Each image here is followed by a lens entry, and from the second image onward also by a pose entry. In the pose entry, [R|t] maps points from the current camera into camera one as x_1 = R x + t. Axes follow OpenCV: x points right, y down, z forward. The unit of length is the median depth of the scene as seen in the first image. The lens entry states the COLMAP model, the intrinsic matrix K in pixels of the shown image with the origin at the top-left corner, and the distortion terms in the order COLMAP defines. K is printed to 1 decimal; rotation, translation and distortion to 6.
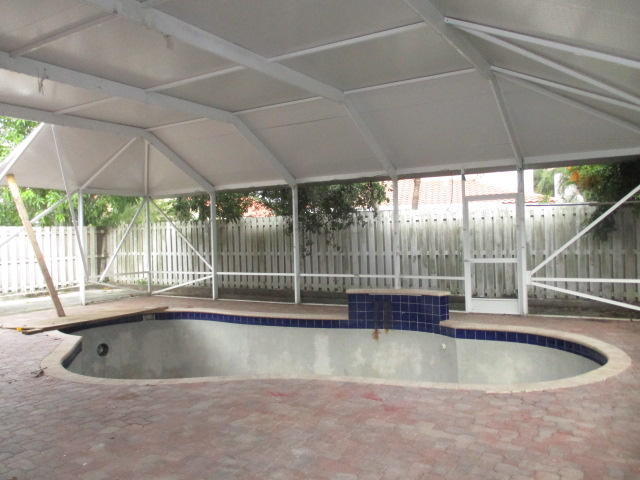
lens RADIAL K [[529.6, 0, 320.0], [0, 529.6, 240.0], [0, 0, 1]] dist [0.001403, -0.000076]
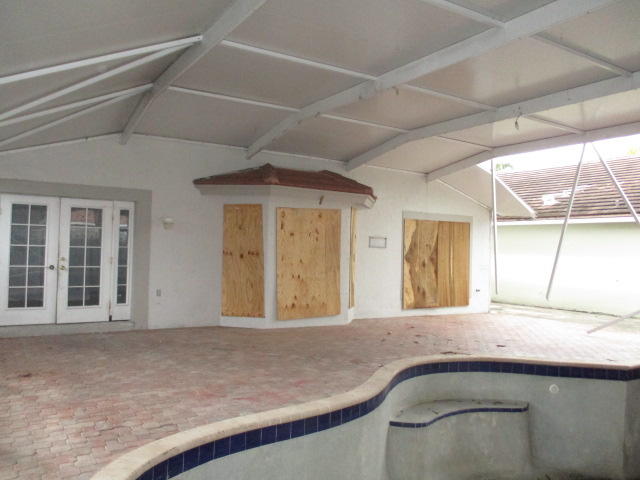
lens RADIAL K [[529.6, 0, 320.0], [0, 529.6, 240.0], [0, 0, 1]] dist [0.001403, -0.000076]
pose [[-0.450870, -0.010440, -0.892529, 1.096536], [-0.024606, 0.999697, 0.000736, -0.037181], [0.892251, 0.022293, -0.450990, 1.762603]]
